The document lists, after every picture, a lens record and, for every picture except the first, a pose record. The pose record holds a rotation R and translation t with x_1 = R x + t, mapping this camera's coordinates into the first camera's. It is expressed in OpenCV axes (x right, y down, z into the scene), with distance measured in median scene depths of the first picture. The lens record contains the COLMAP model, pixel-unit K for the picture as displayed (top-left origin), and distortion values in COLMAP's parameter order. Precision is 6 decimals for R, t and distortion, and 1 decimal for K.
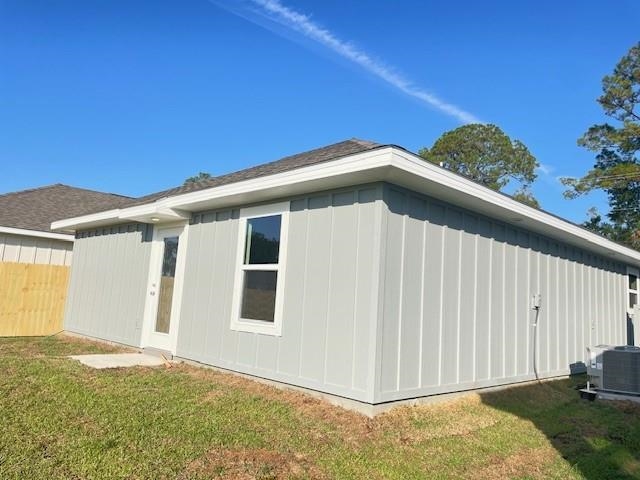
lens RADIAL K [[487.4, 0, 320.1], [0, 487.4, 238.2], [0, 0, 1]] dist [0.027684, -0.009026]
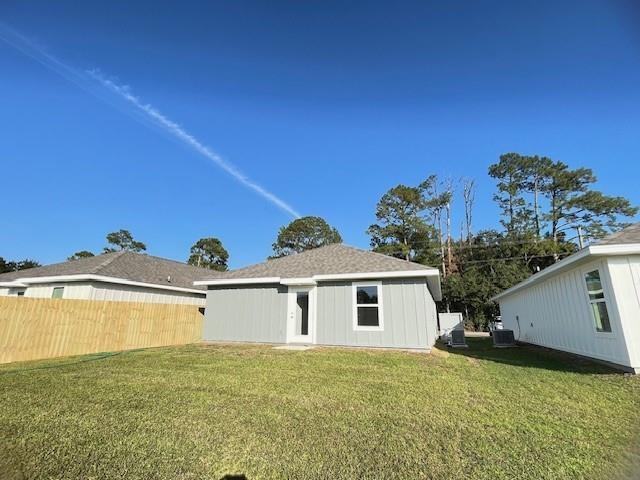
lens RADIAL K [[311.8, 0, 318.7], [0, 311.8, 240.2], [0, 0, 1]] dist [-0.000298, 0.000209]
pose [[0.911189, 0.061048, 0.407440, -0.452024], [-0.015053, 0.993234, -0.115154, -0.039604], [-0.411713, 0.098794, 0.905943, -0.194433]]
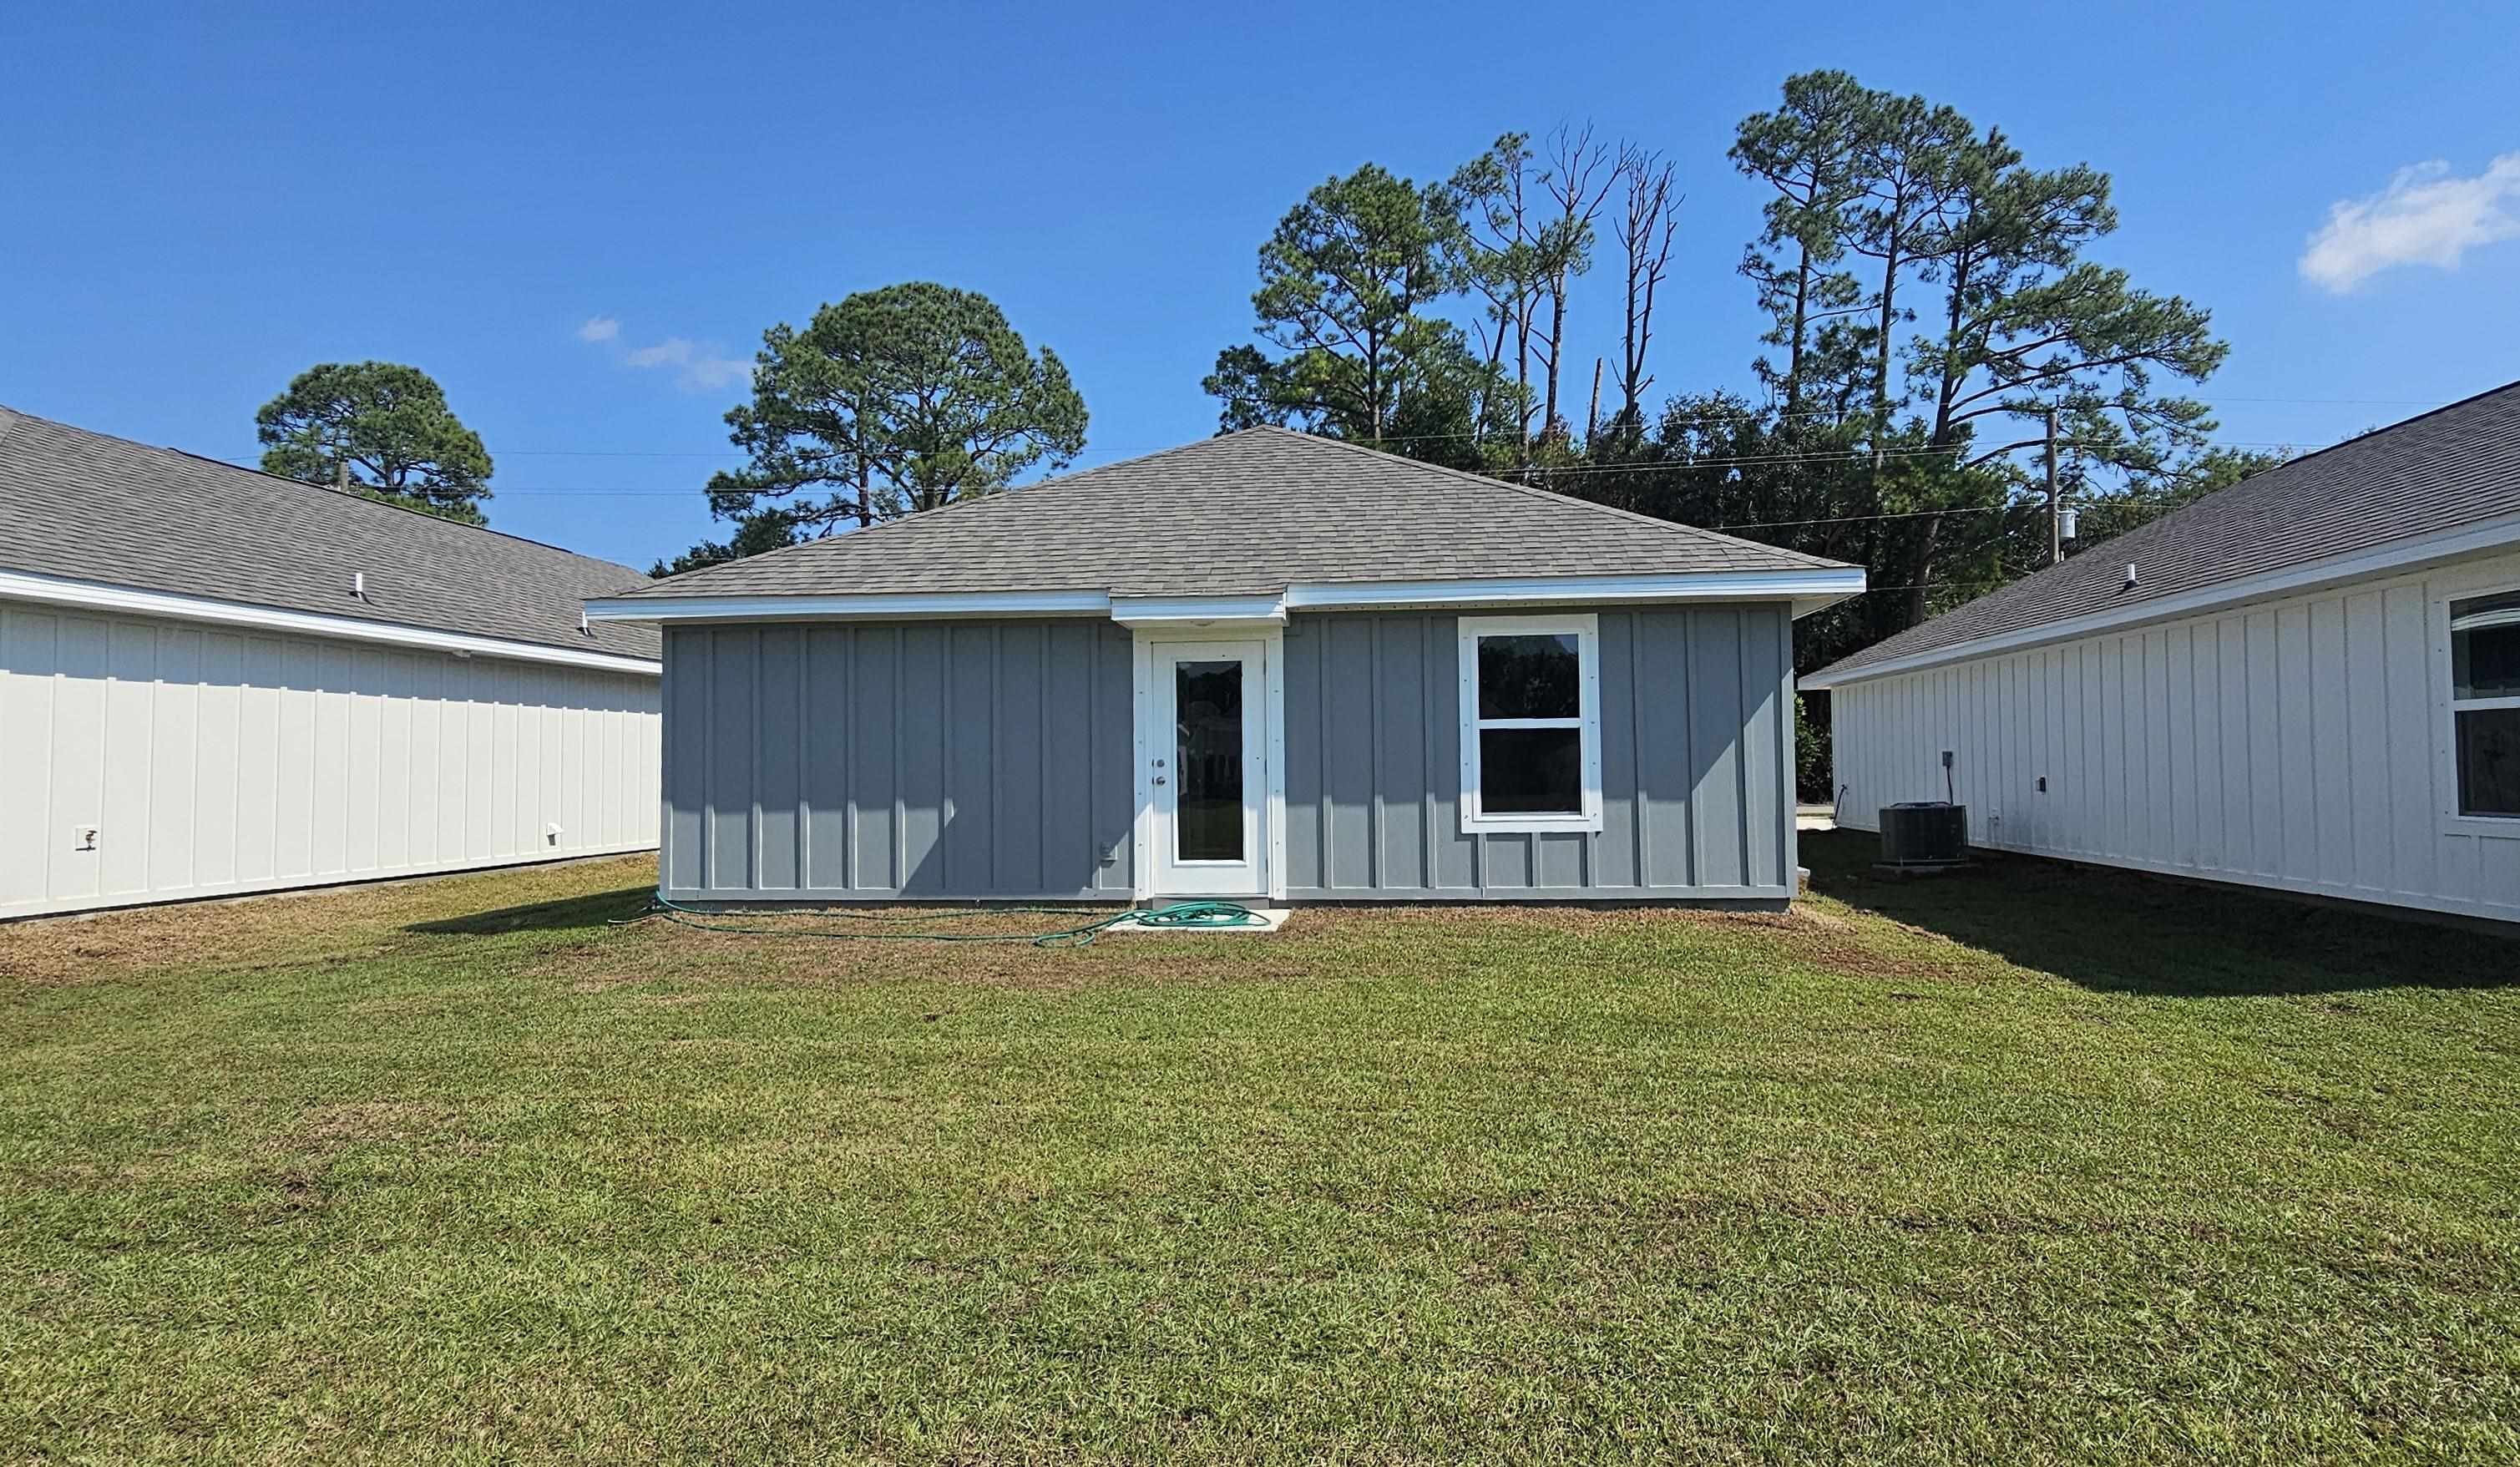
lens RADIAL K [[1389.7, 0, 1311.8], [0, 1389.7, 710.9], [0, 0, 1]] dist [0.003471, -0.000886]
pose [[0.755854, -0.033800, 0.653867, -0.599331], [-0.030911, 0.995711, 0.087204, -0.040063], [-0.654010, -0.086125, 0.751567, -0.039866]]
